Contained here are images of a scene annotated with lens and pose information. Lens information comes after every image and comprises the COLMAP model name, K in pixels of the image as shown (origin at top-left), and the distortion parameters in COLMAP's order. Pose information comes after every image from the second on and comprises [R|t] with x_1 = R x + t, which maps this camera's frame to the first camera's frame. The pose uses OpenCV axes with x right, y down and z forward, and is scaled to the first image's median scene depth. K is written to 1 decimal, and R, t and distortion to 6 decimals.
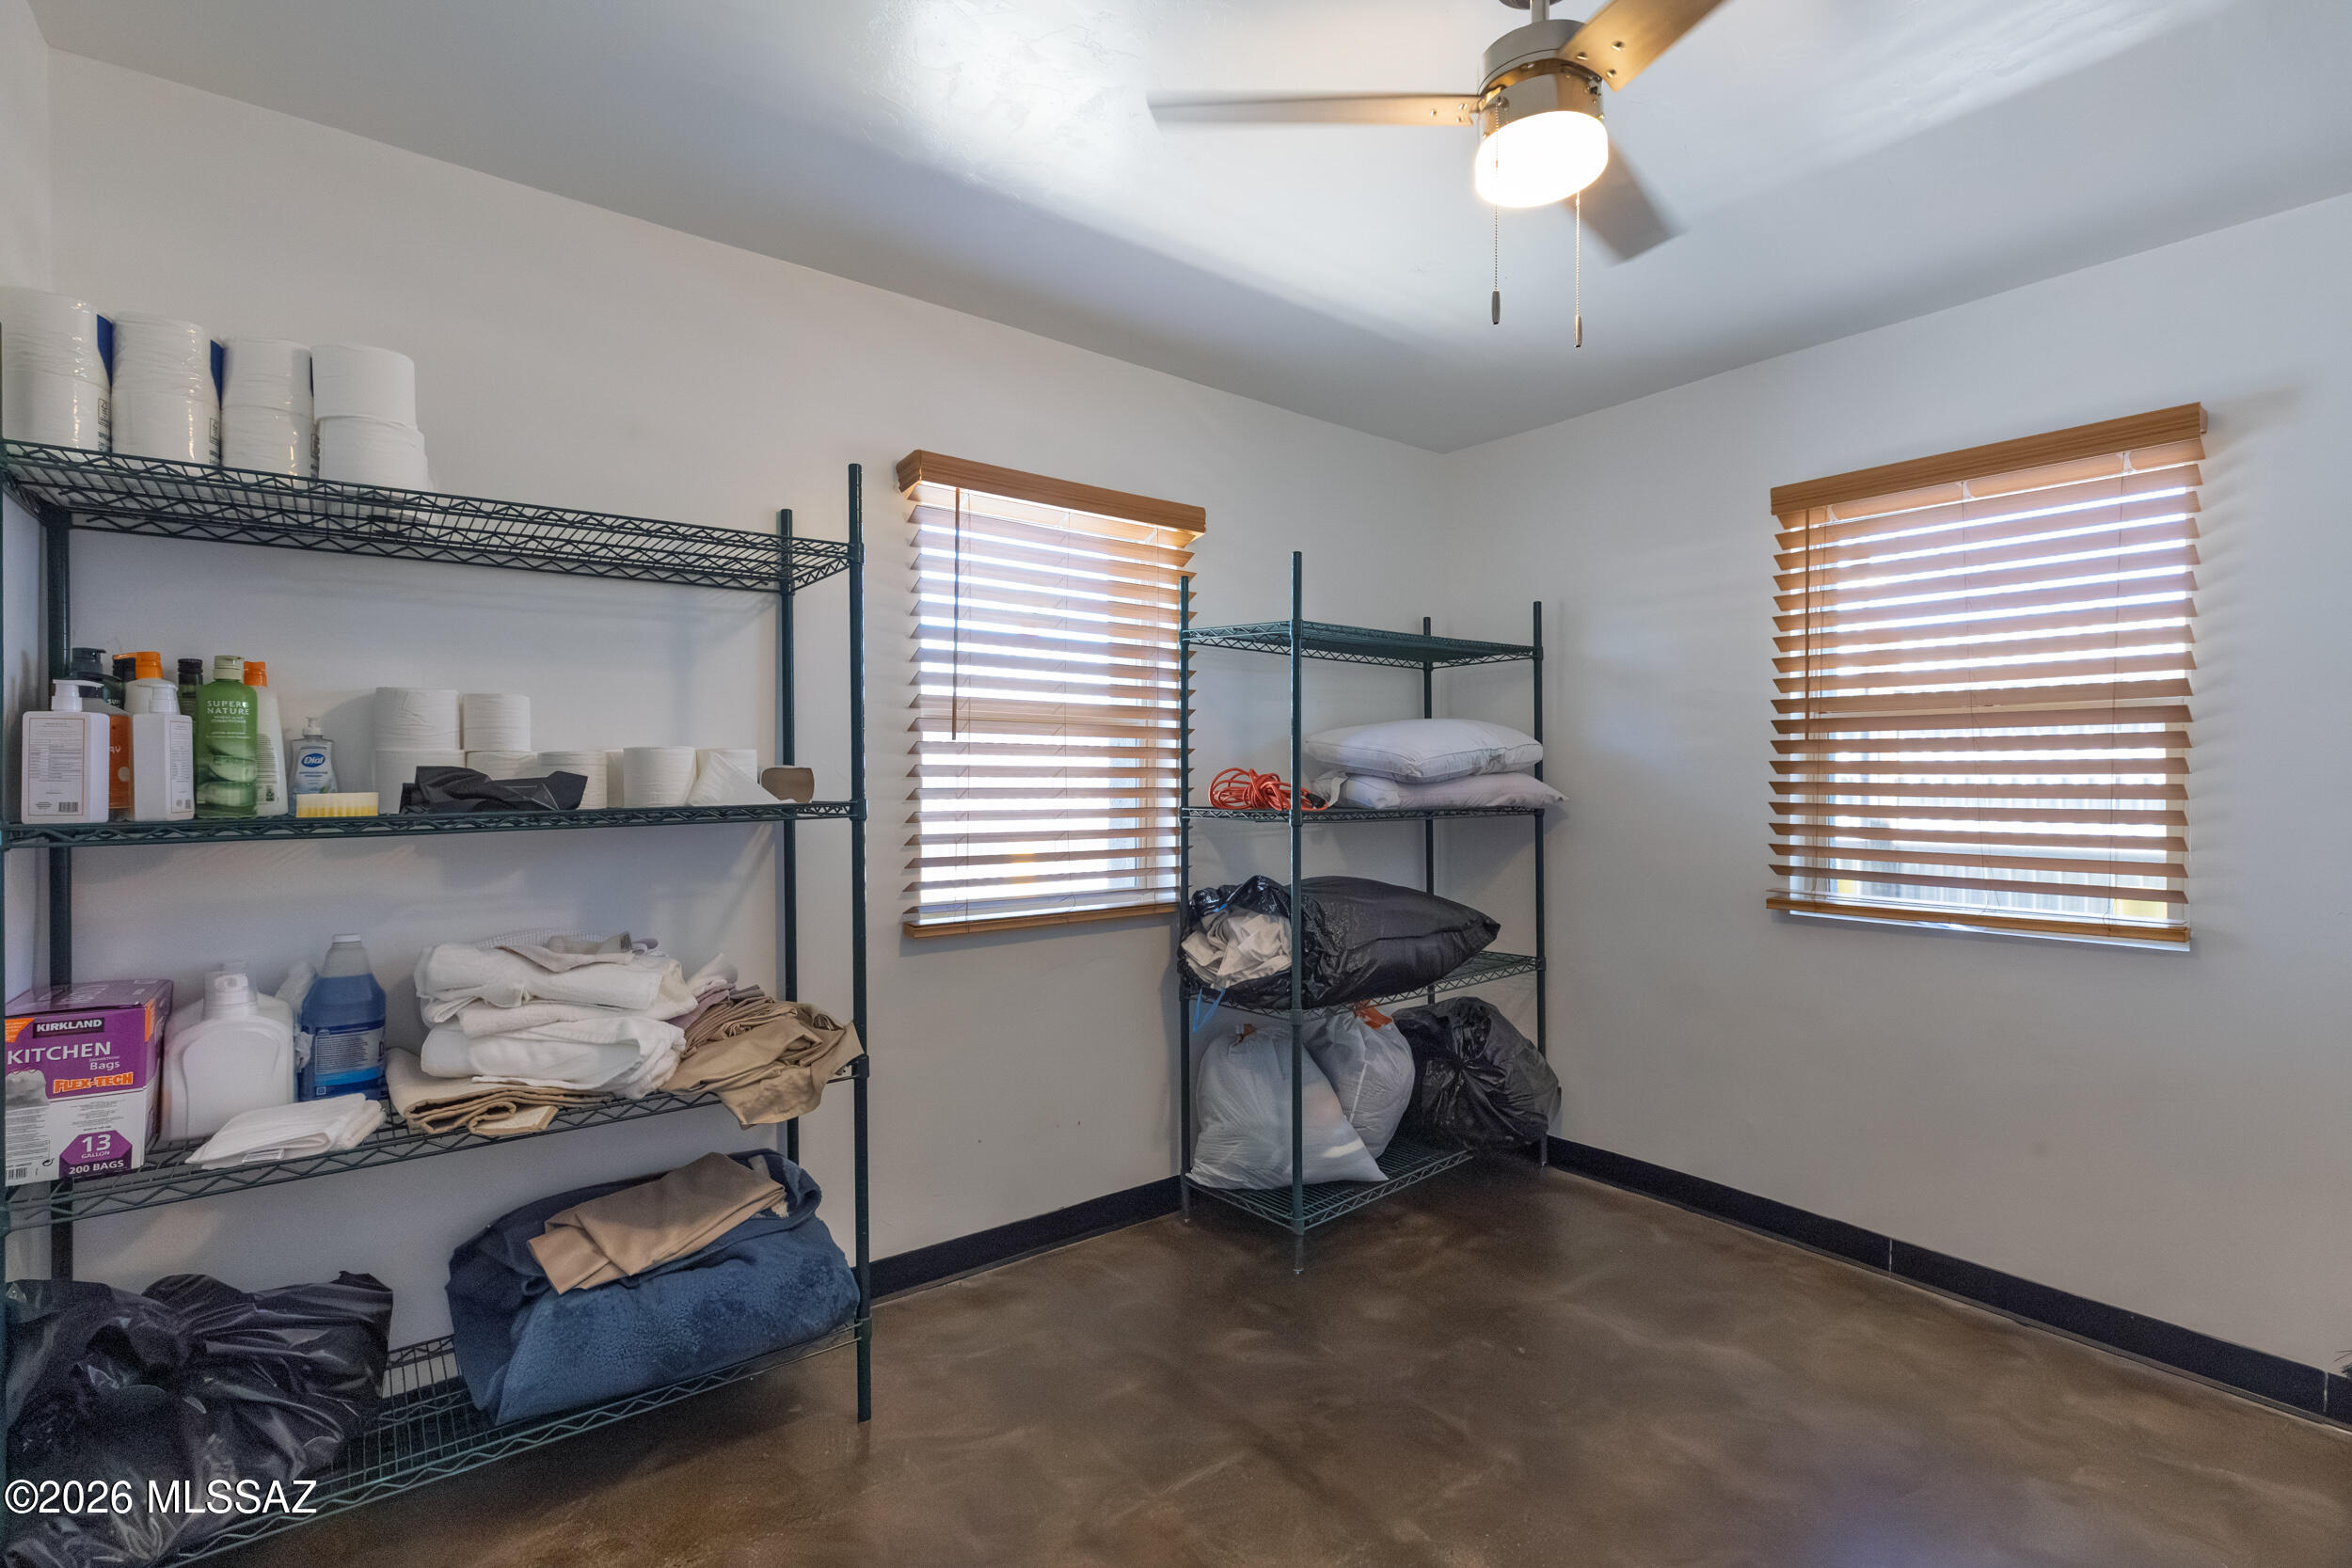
lens RADIAL K [[1089.3, 0, 1179.9], [0, 1089.3, 774.2], [0, 0, 1]] dist [0.015621, -0.000049]
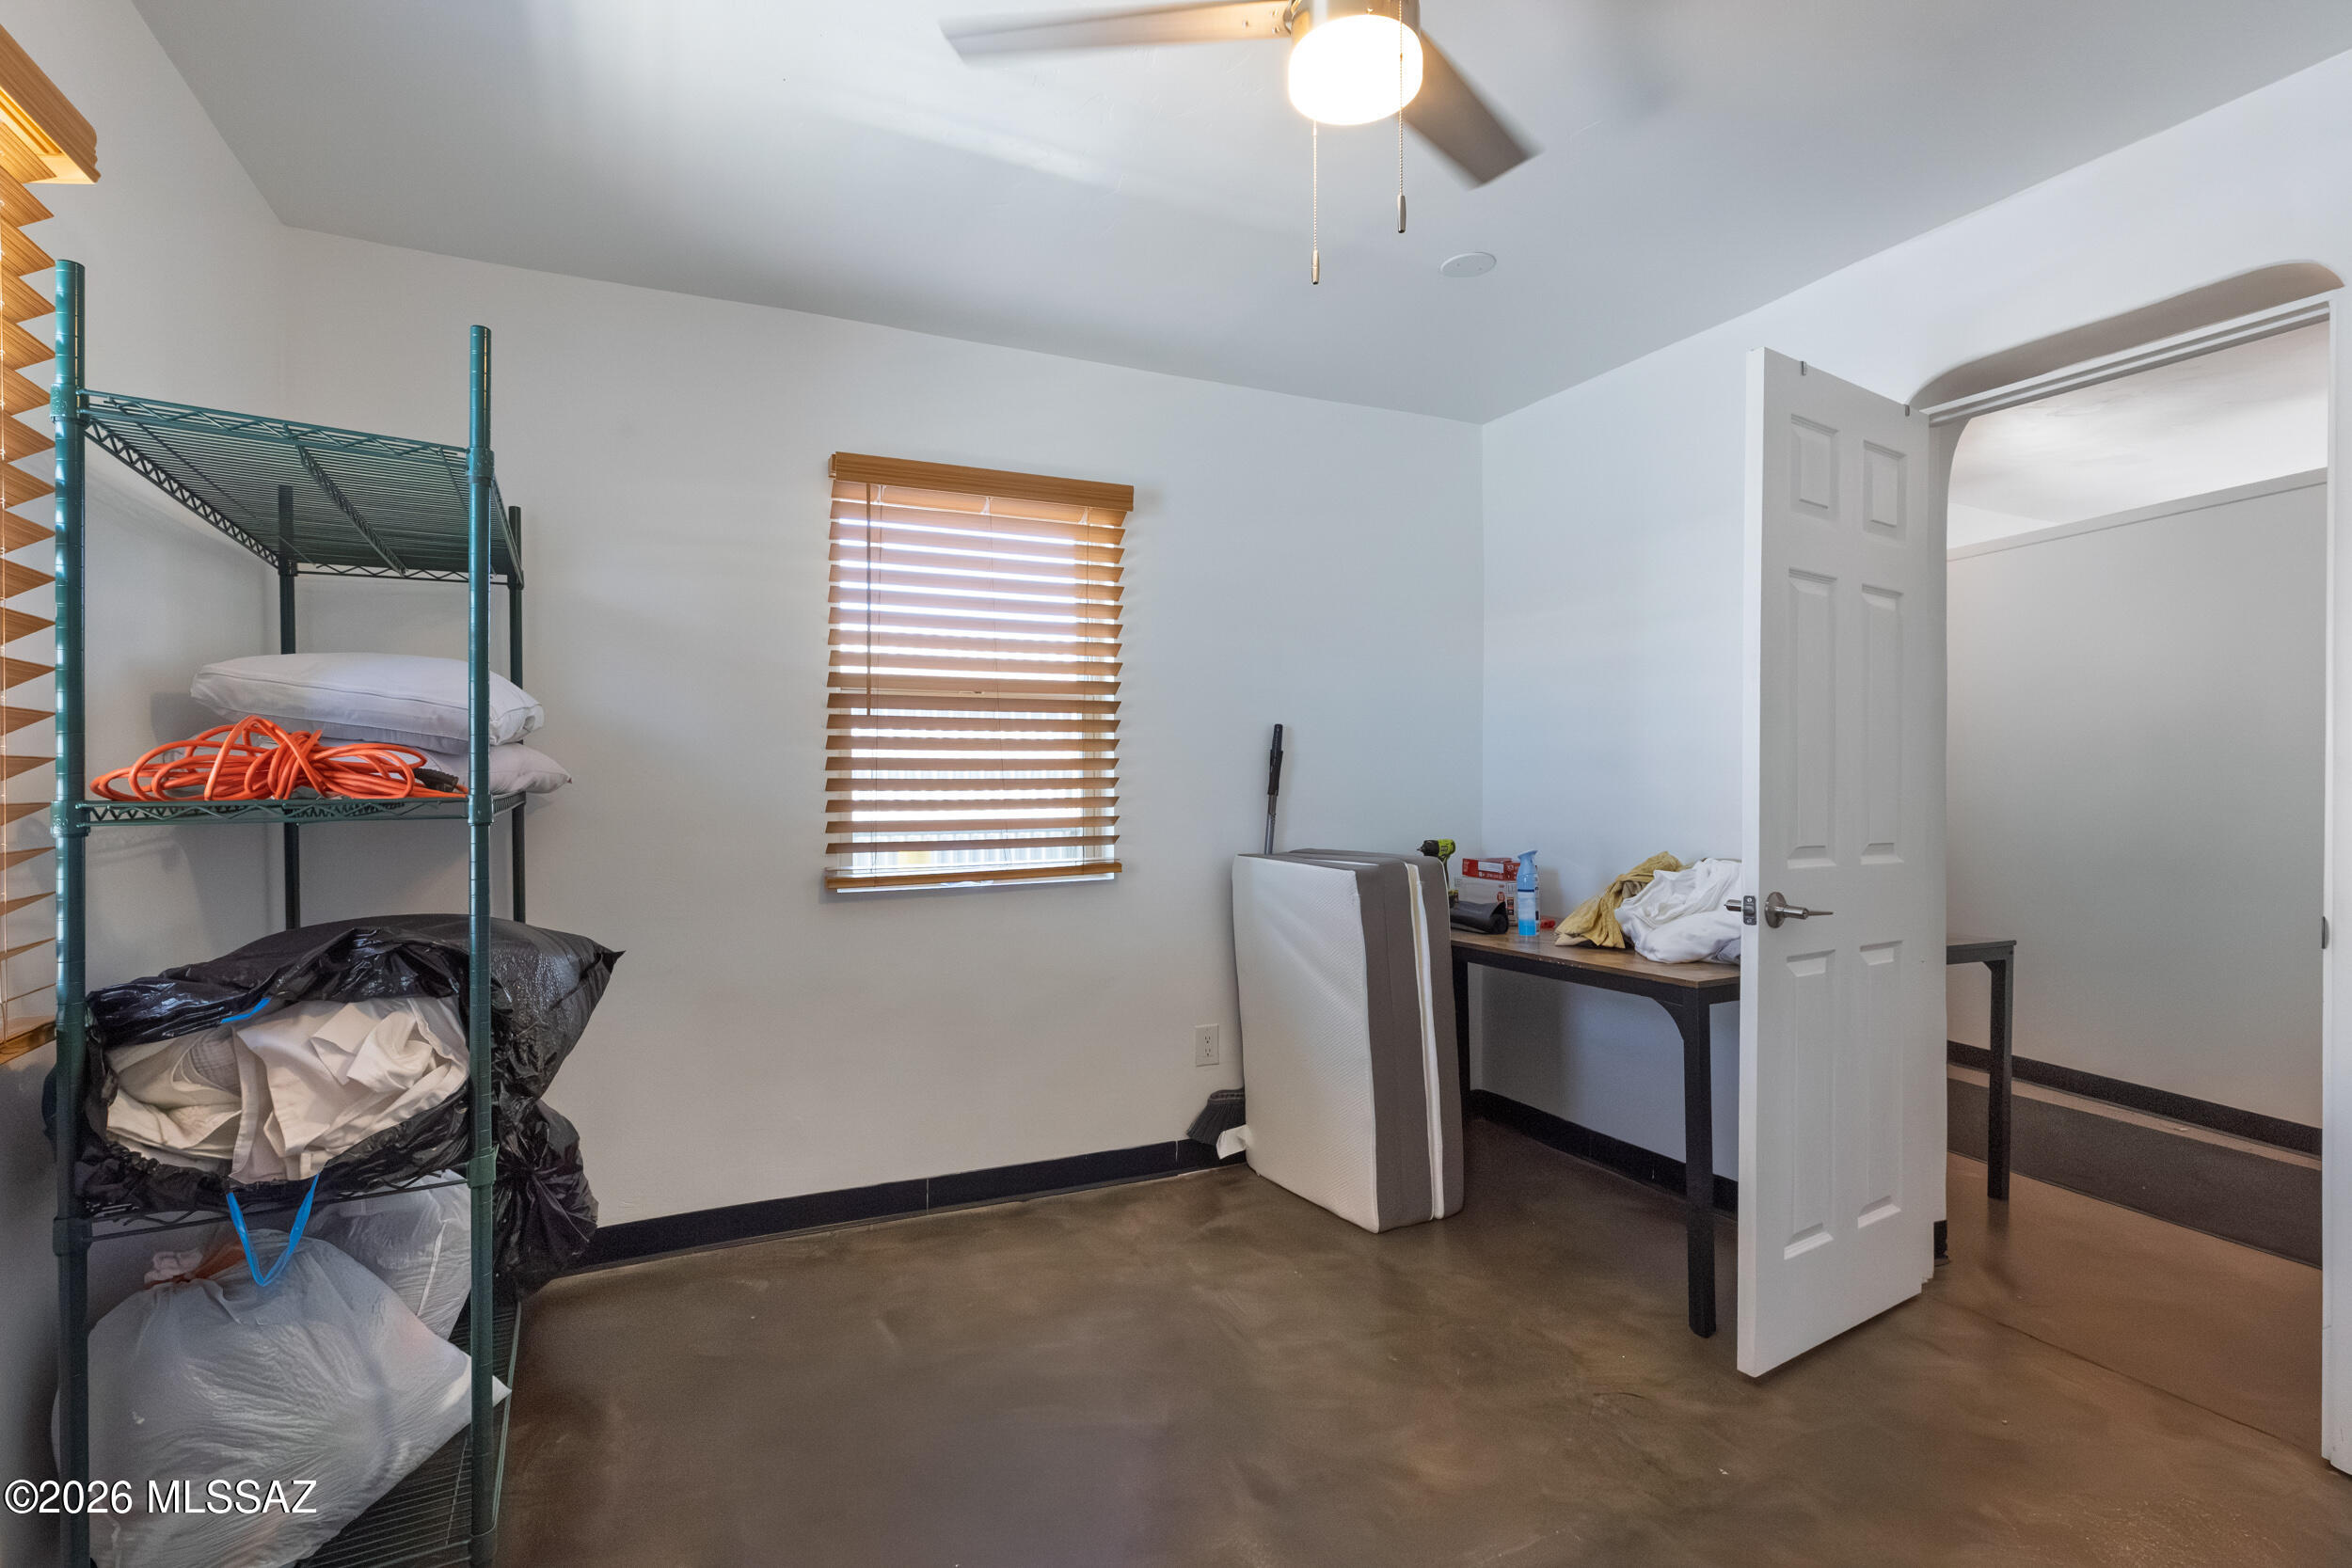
lens RADIAL K [[1089.3, 0, 1179.9], [0, 1089.3, 774.2], [0, 0, 1]] dist [0.015621, -0.000049]
pose [[0.242688, -0.007471, 0.970076, -0.405791], [0.000814, 0.999972, 0.007498, 0.020345], [-0.970104, -0.001030, 0.242687, 0.603370]]
